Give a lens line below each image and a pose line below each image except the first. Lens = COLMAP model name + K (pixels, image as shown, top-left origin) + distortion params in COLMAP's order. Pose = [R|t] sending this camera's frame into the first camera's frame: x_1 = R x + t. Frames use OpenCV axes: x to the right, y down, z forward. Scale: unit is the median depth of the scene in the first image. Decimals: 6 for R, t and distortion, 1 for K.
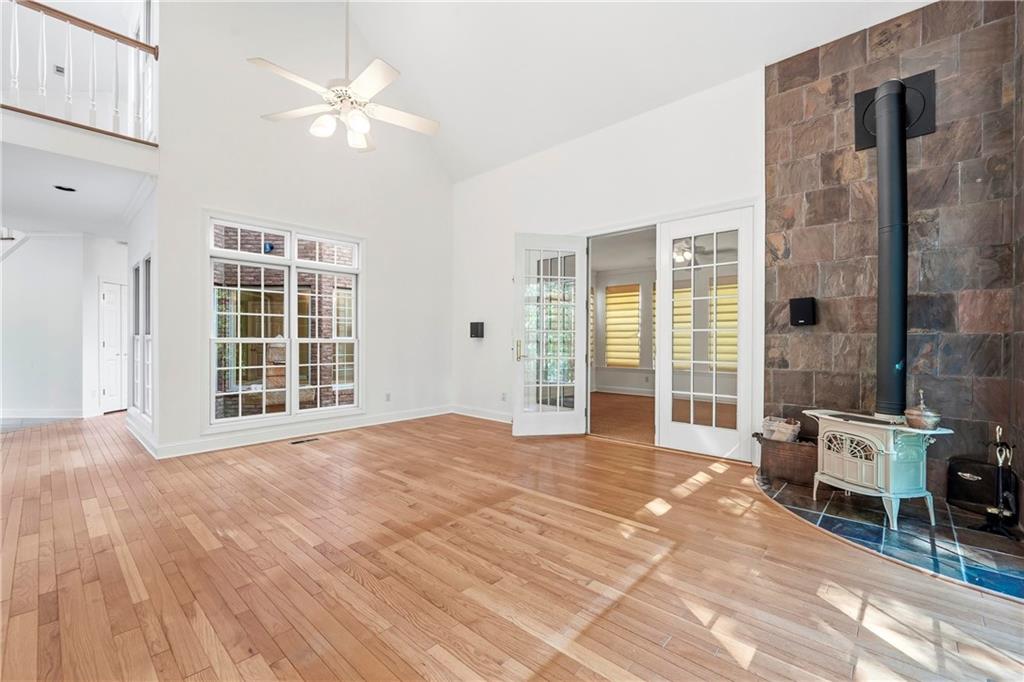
lens RADIAL K [[436.9, 0, 509.7], [0, 436.9, 342.2], [0, 0, 1]] dist [0.000662, -0.000139]
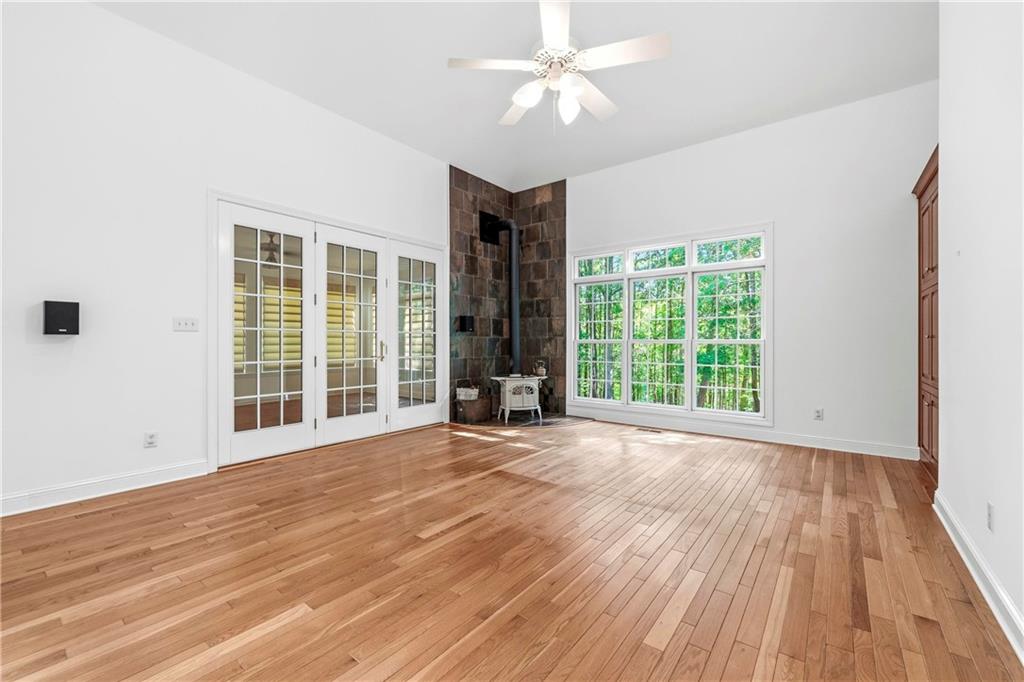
lens RADIAL K [[436.9, 0, 510.9], [0, 436.9, 340.2], [0, 0, 1]] dist [0.000662, -0.000139]
pose [[-0.106664, 0.001397, 0.994294, -1.044071], [0.001494, 0.999998, -0.001245, -0.002483], [-0.994294, 0.001353, -0.106666, 1.009624]]
